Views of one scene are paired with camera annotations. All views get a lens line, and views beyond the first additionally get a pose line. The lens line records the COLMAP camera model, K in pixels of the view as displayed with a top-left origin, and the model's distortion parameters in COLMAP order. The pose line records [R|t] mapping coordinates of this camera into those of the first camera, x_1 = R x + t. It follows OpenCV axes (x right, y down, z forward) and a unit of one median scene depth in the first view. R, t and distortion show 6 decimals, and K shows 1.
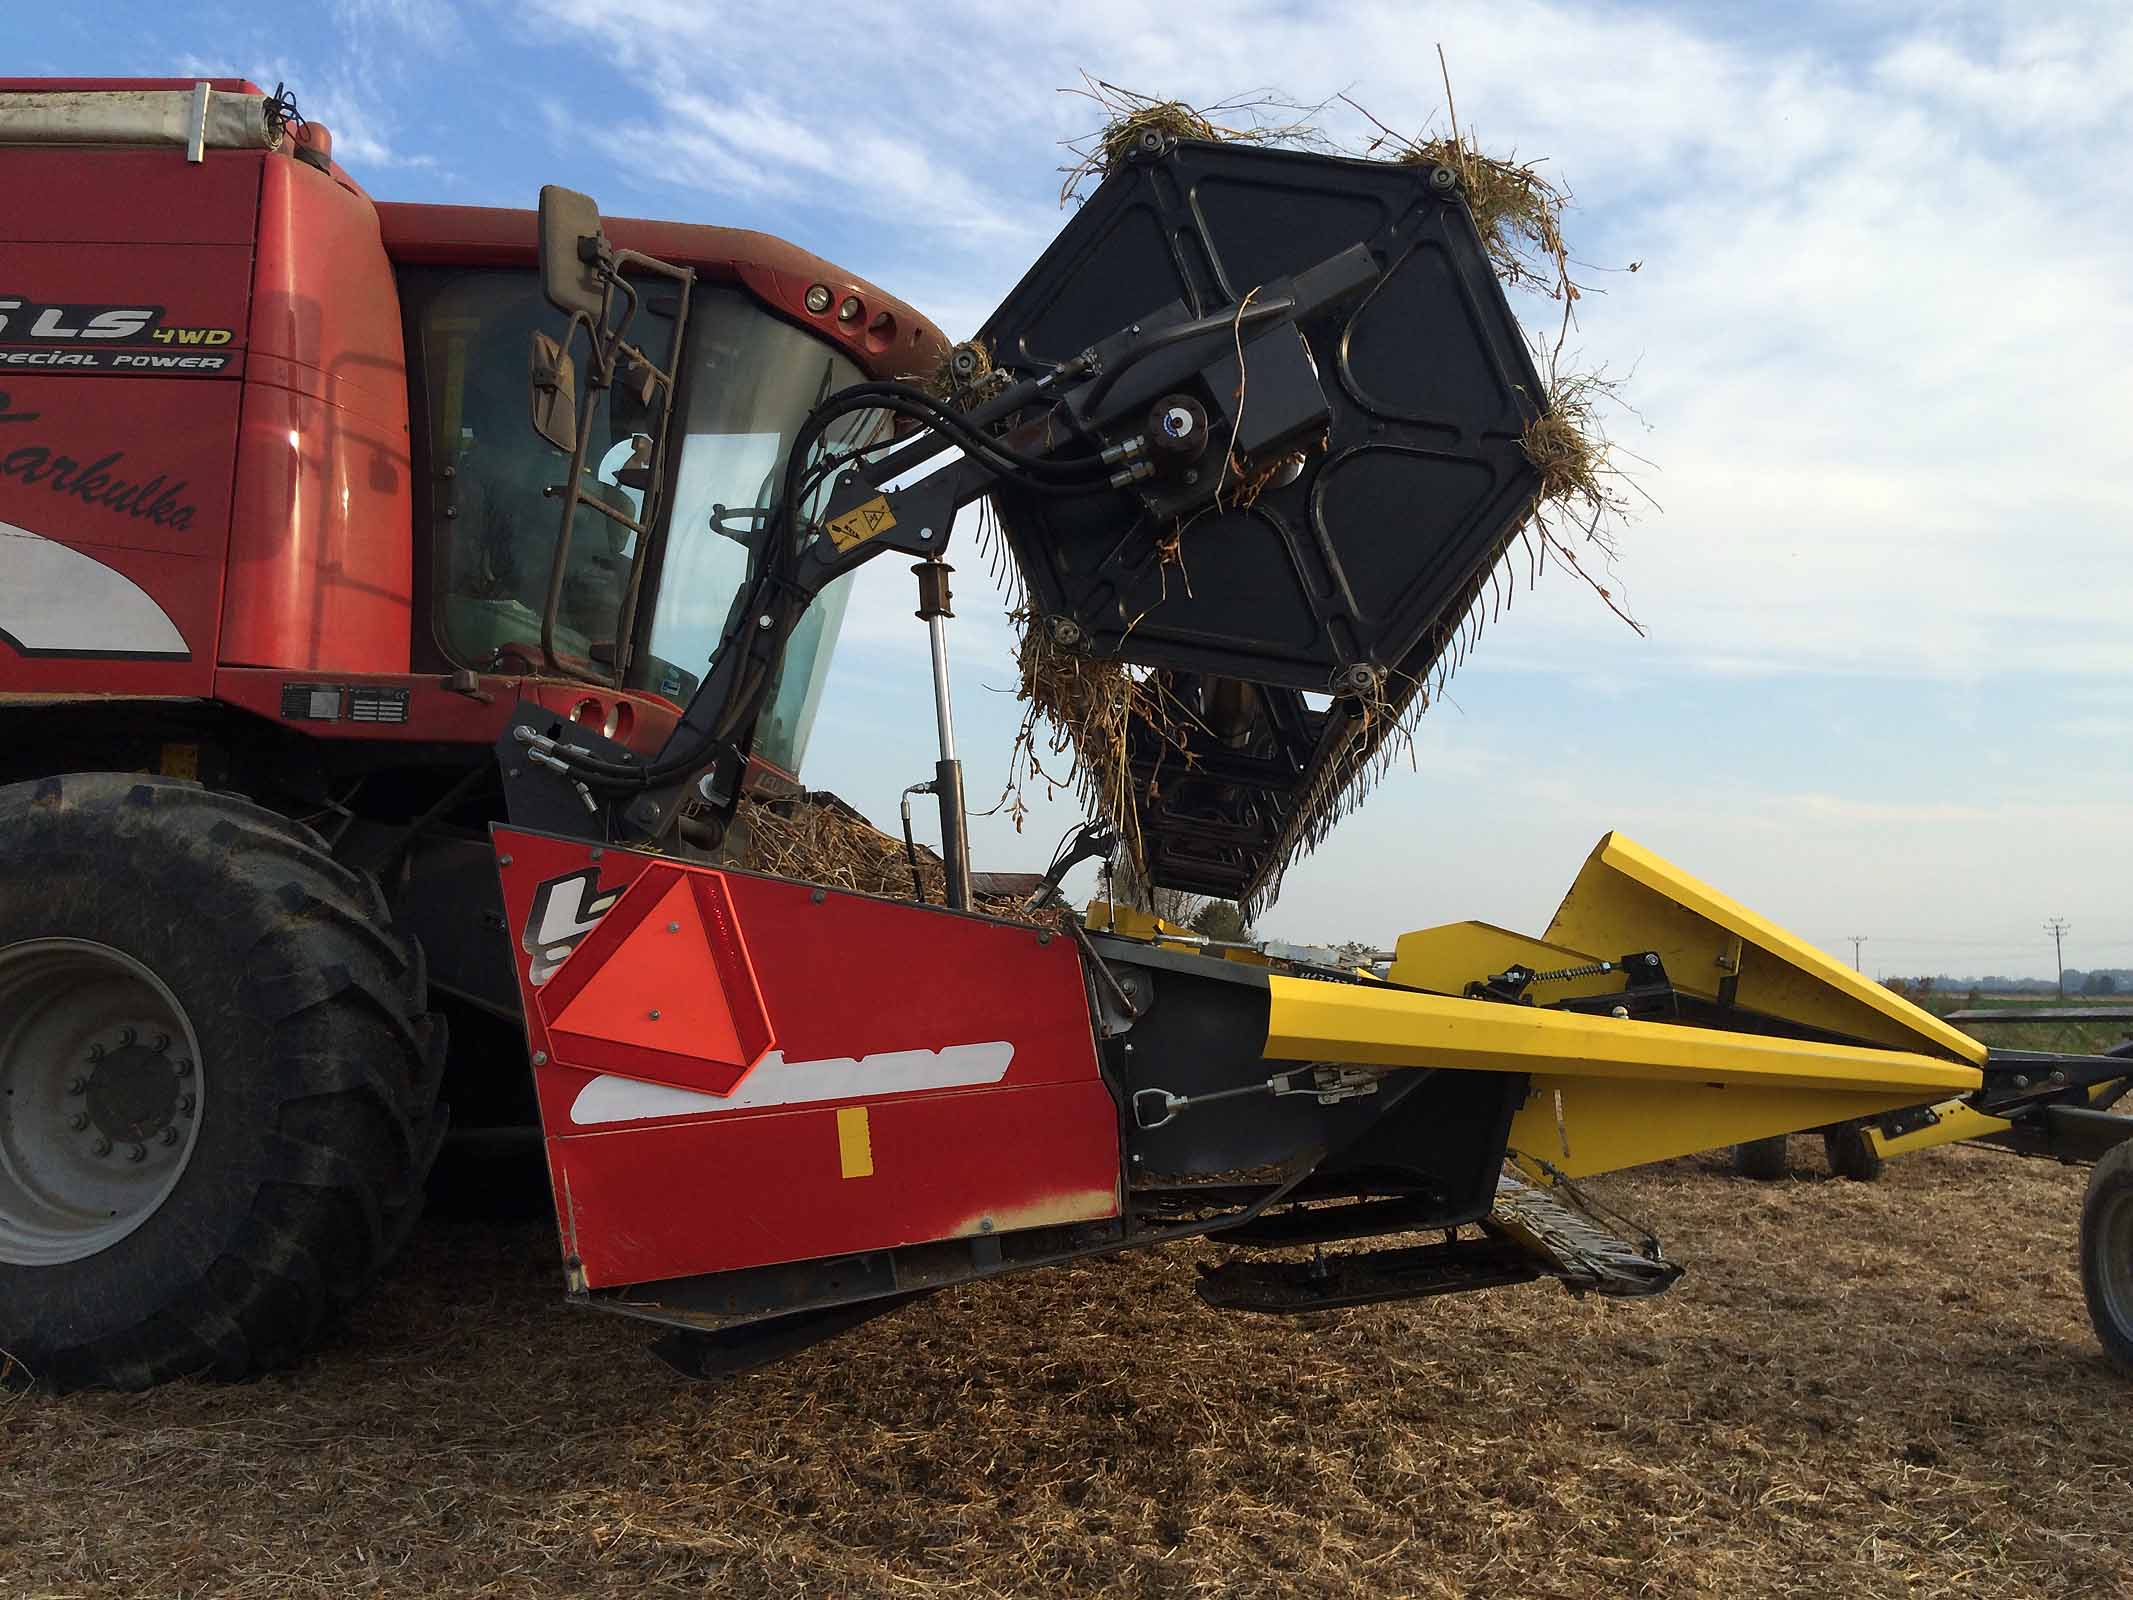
lens RADIAL K [[1802.5, 0, 1046.8], [0, 1802.5, 796.9], [0, 0, 1]] dist [0.059260, -0.084433]
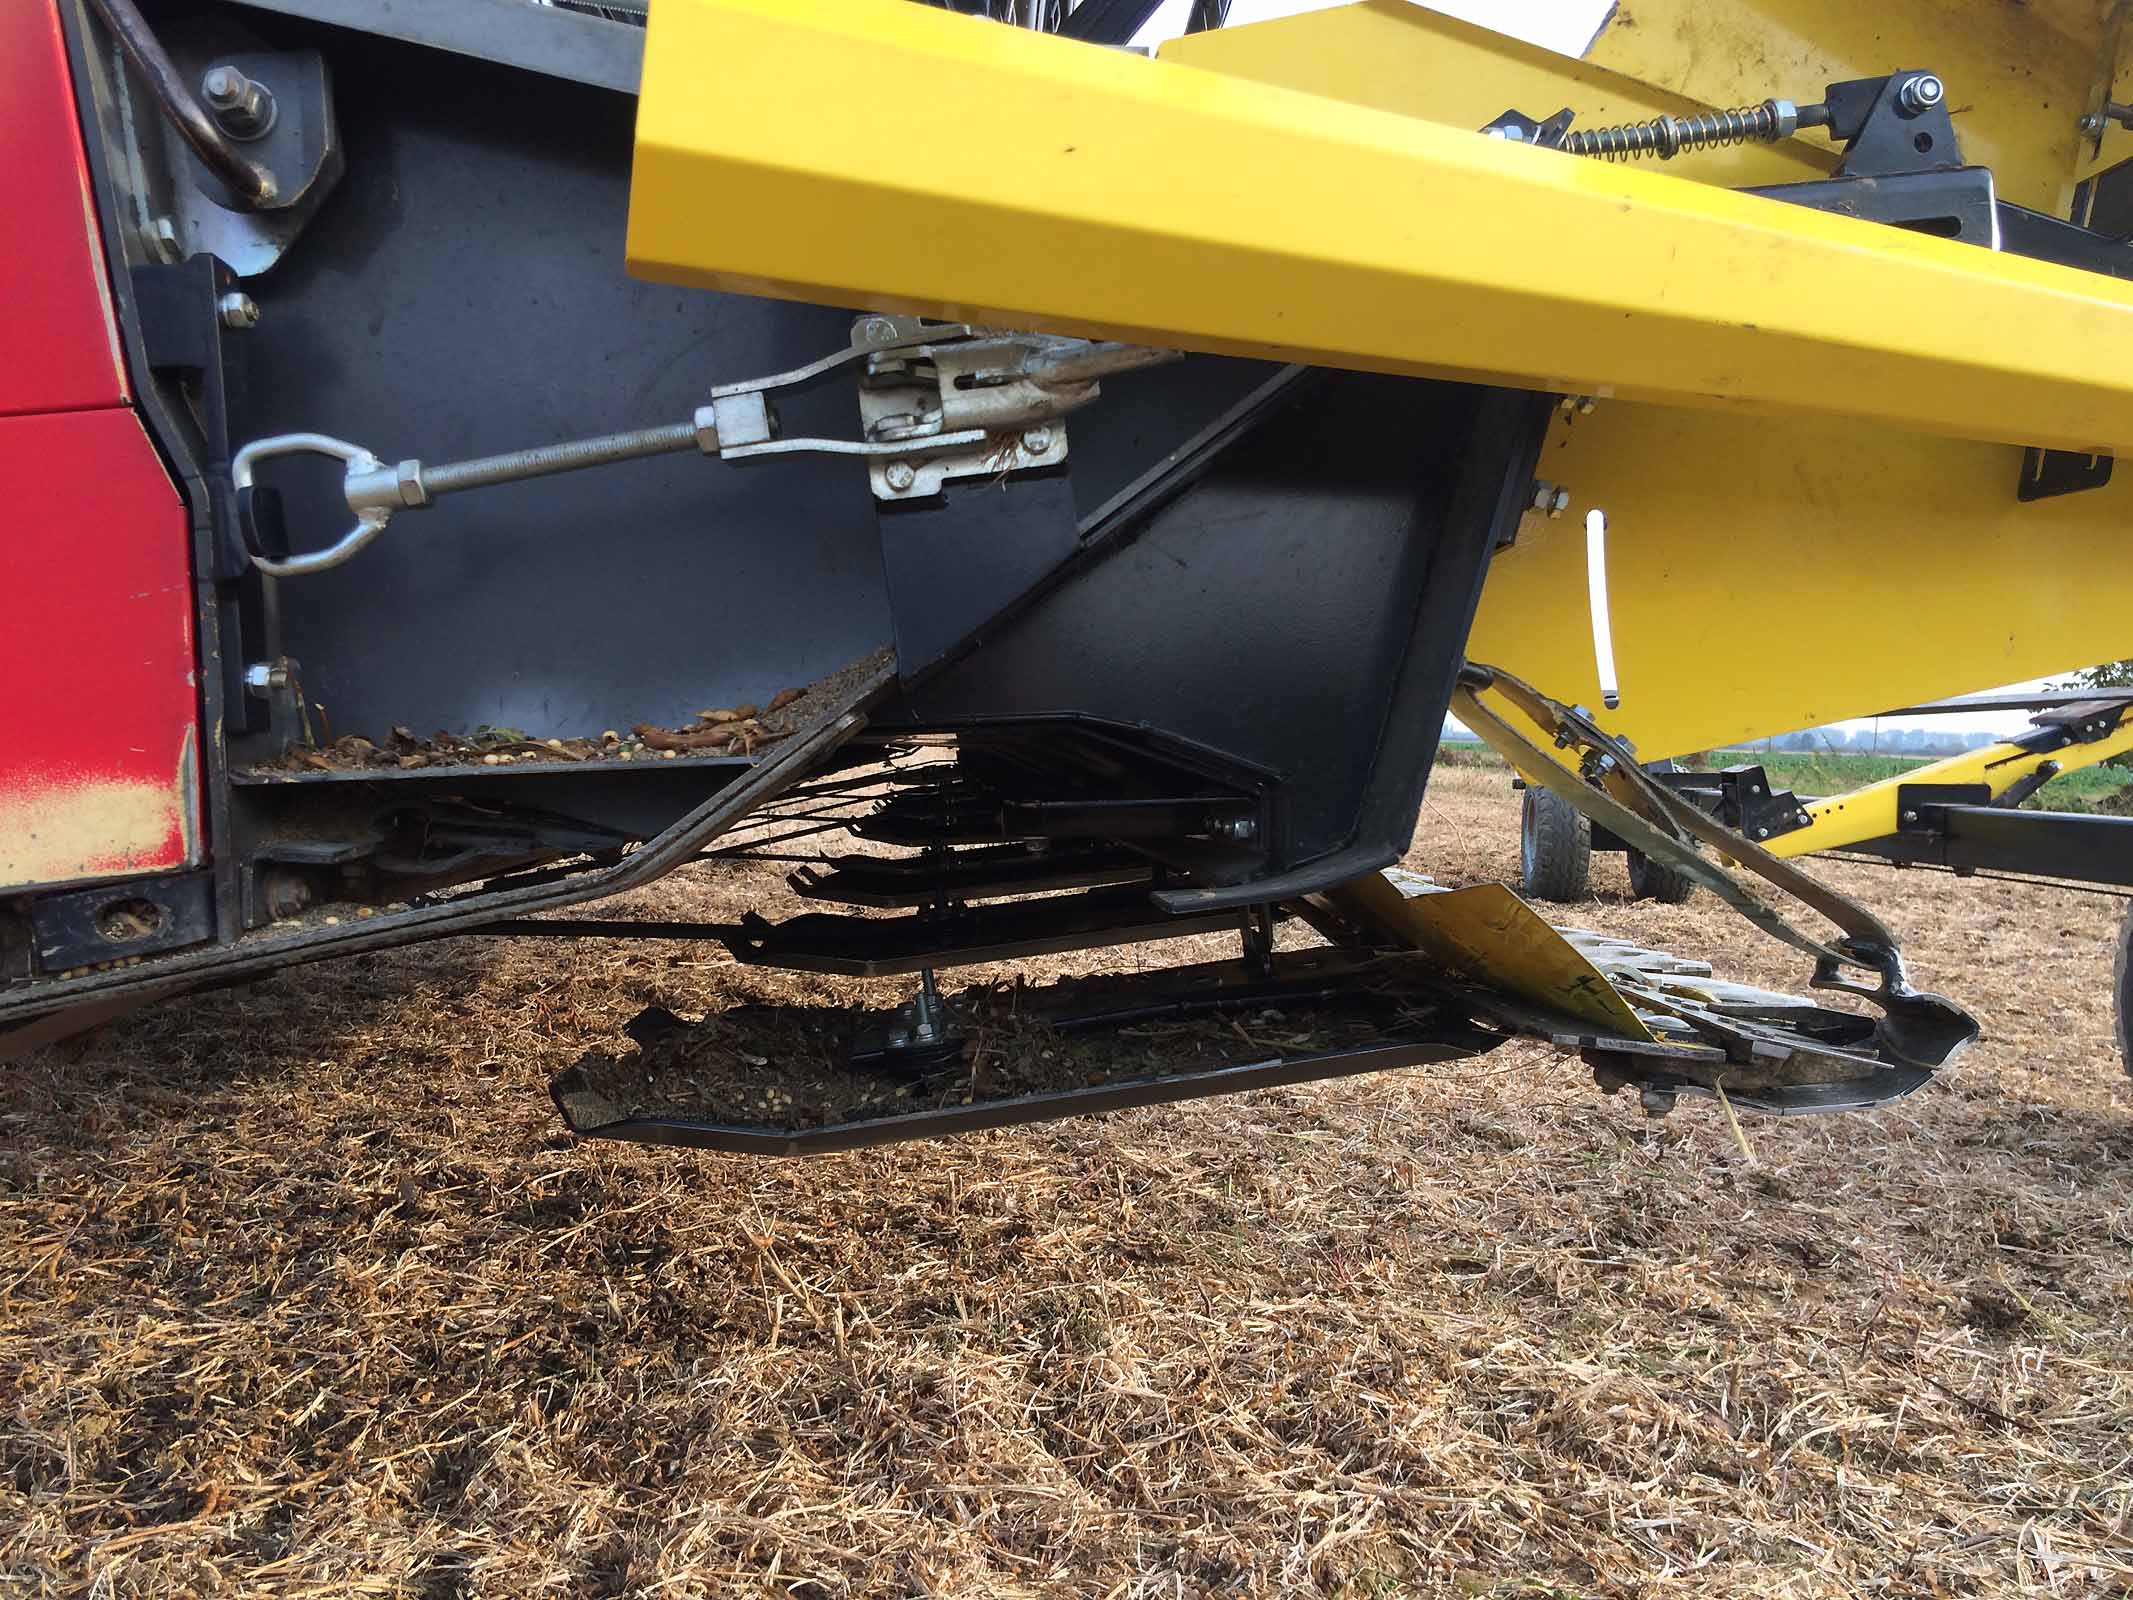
lens RADIAL K [[1802.5, 0, 1046.8], [0, 1802.5, 796.9], [0, 0, 1]] dist [0.059260, -0.084433]
pose [[0.991461, 0.009631, 0.130049, 0.097617], [-0.027691, 0.990074, 0.137790, 0.122783], [-0.127431, -0.140214, 0.981887, 0.482748]]
